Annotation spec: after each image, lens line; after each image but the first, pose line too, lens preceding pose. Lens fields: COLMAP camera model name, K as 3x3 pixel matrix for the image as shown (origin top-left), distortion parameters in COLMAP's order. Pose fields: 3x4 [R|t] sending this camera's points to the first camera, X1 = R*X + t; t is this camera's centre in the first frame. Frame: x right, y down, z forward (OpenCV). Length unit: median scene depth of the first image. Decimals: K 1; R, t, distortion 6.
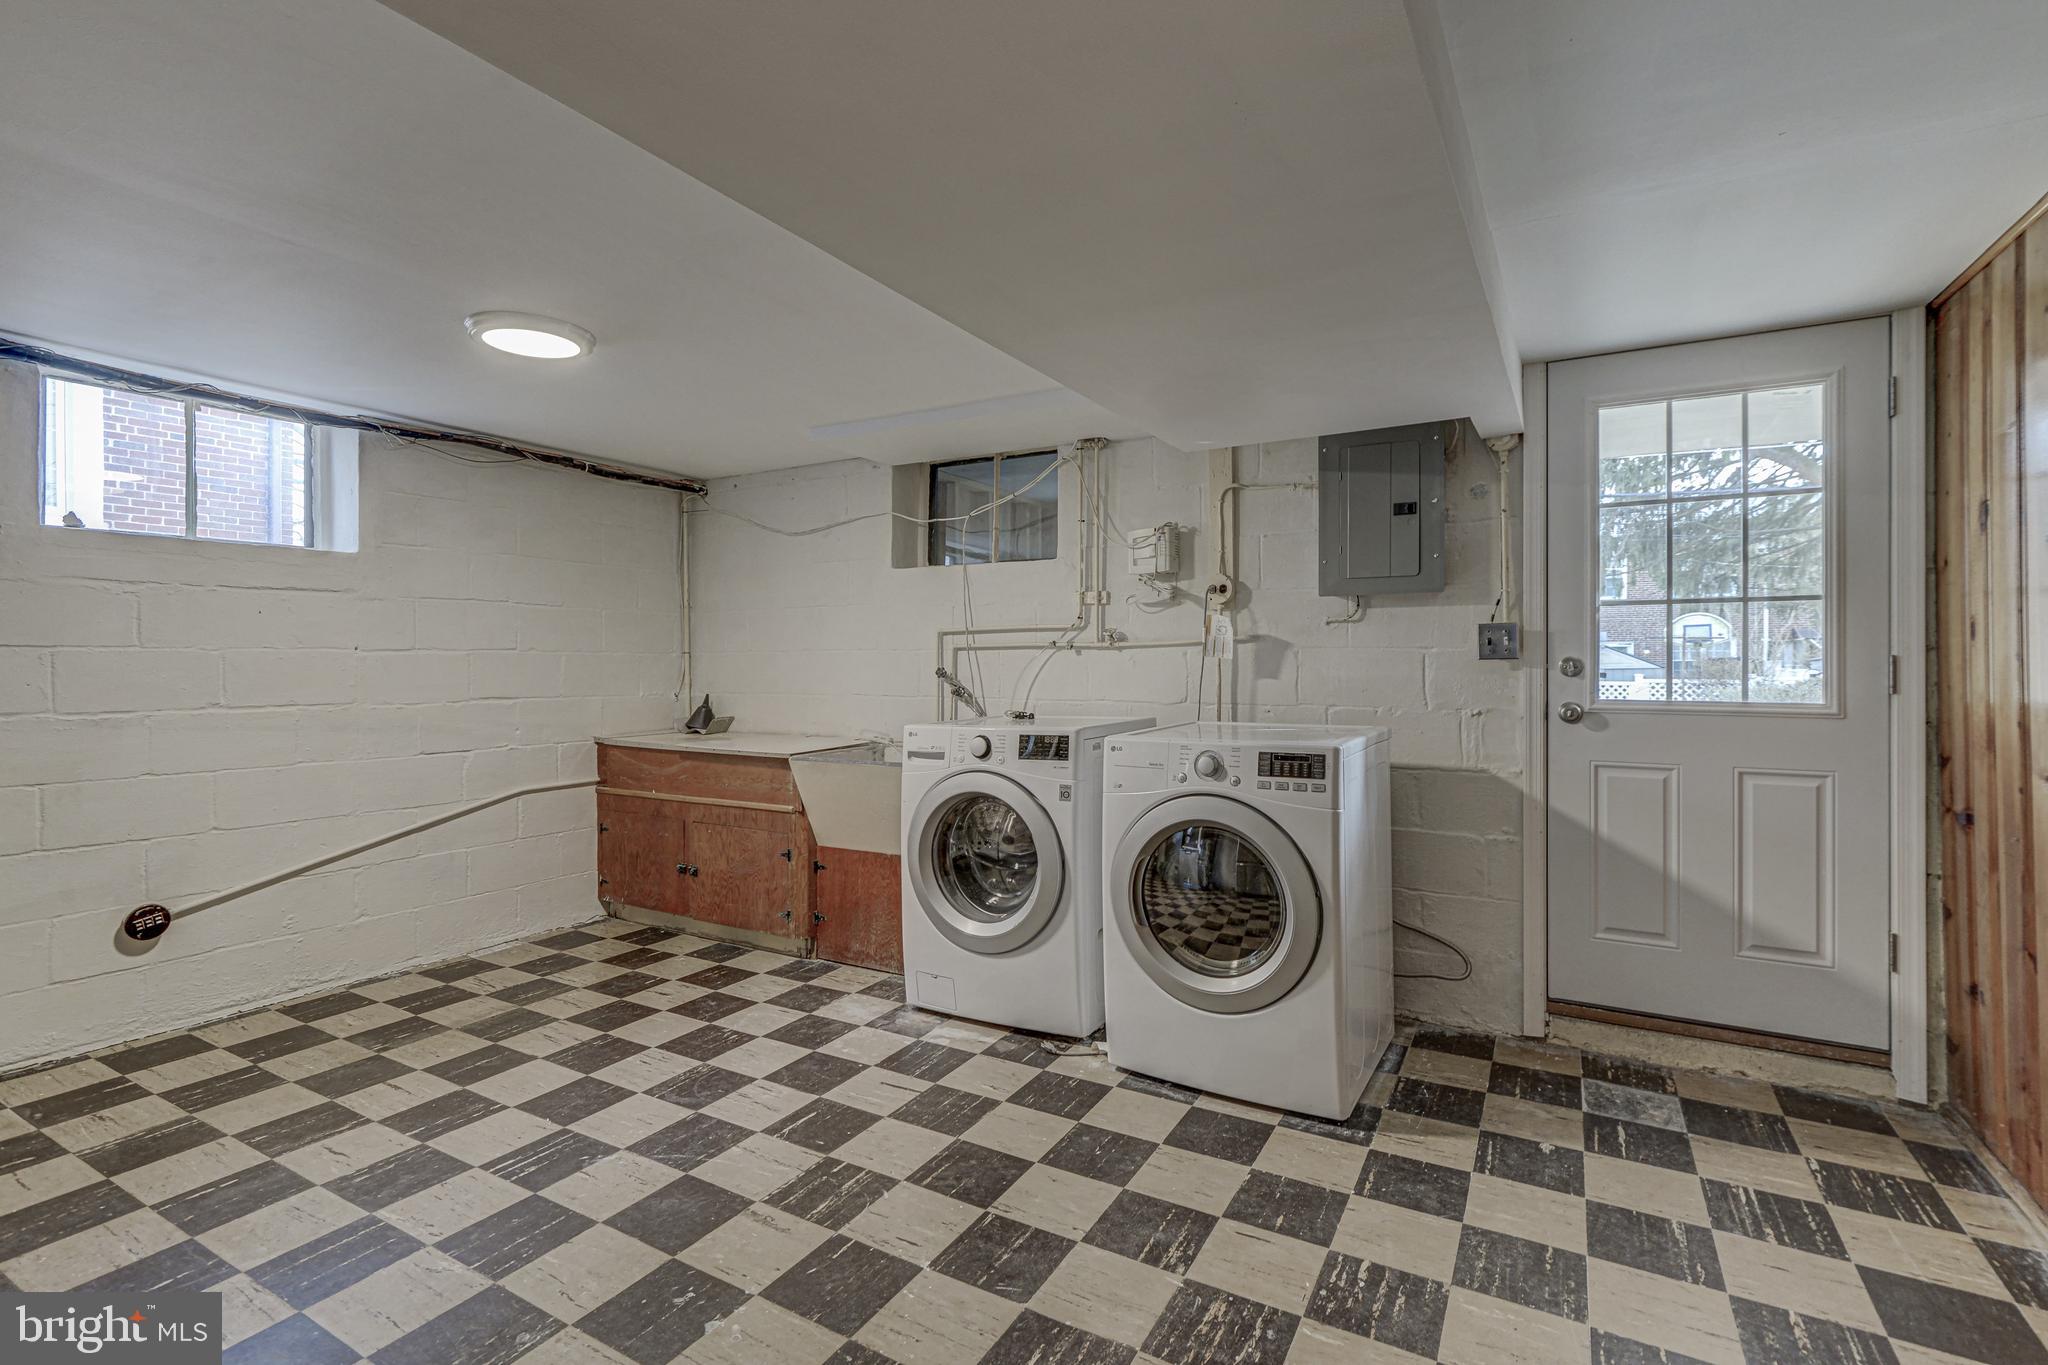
lens RADIAL K [[953.5, 0, 1012.8], [0, 953.5, 664.6], [0, 0, 1]] dist [0.001318, -0.000461]
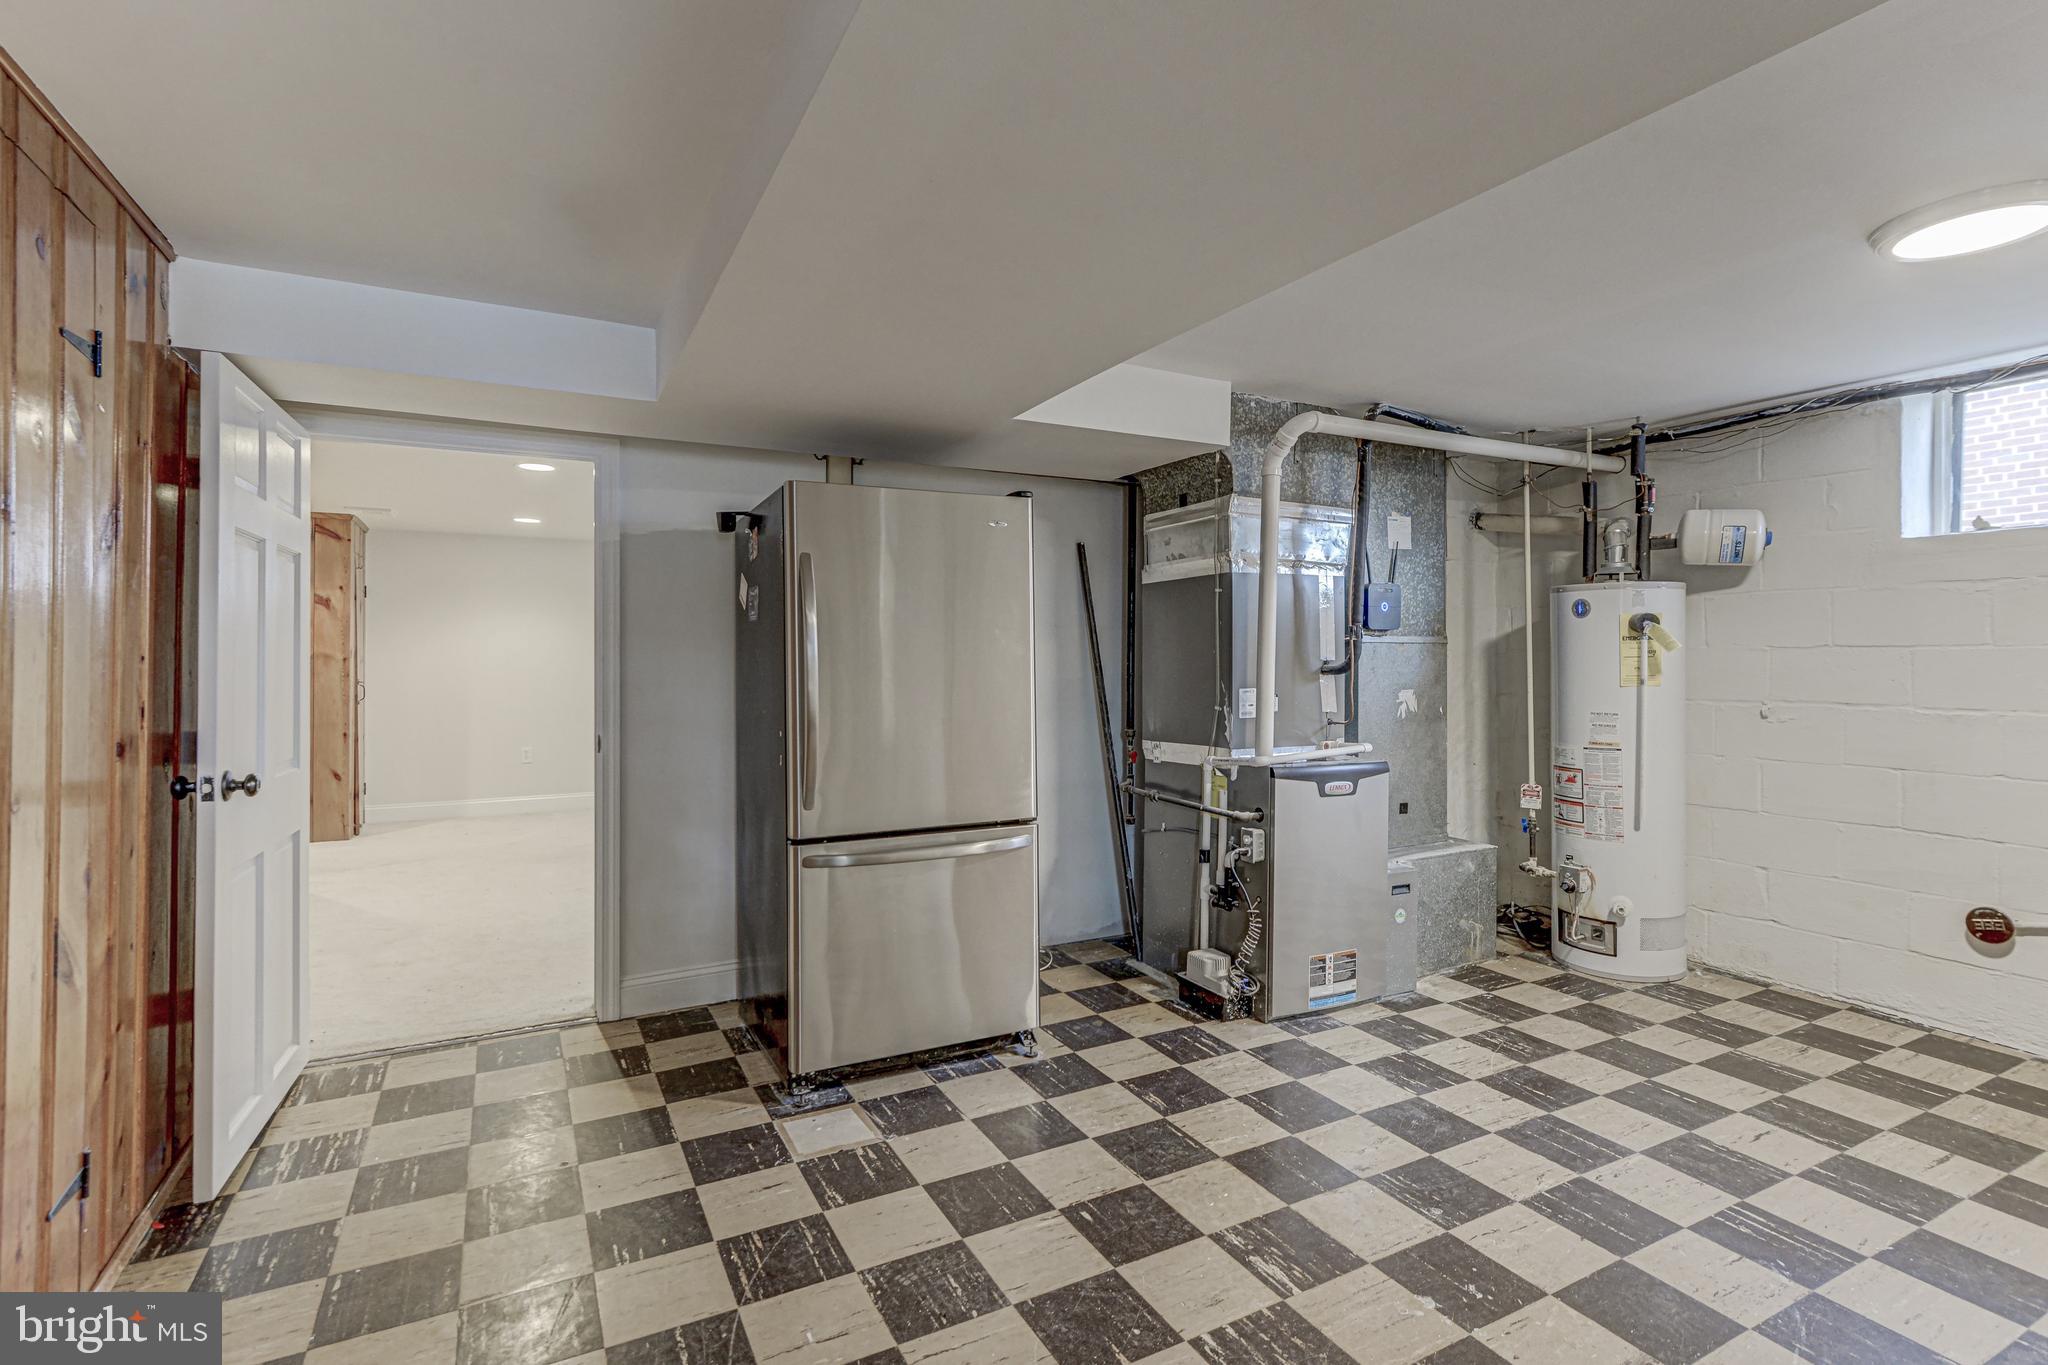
lens RADIAL K [[953.5, 0, 1012.8], [0, 953.5, 664.6], [0, 0, 1]] dist [0.001318, -0.000461]
pose [[-0.534692, 0.004769, -0.845033, 0.520795], [-0.002069, 0.999974, 0.006952, -0.003673], [0.845044, 0.005466, -0.534668, 0.762442]]
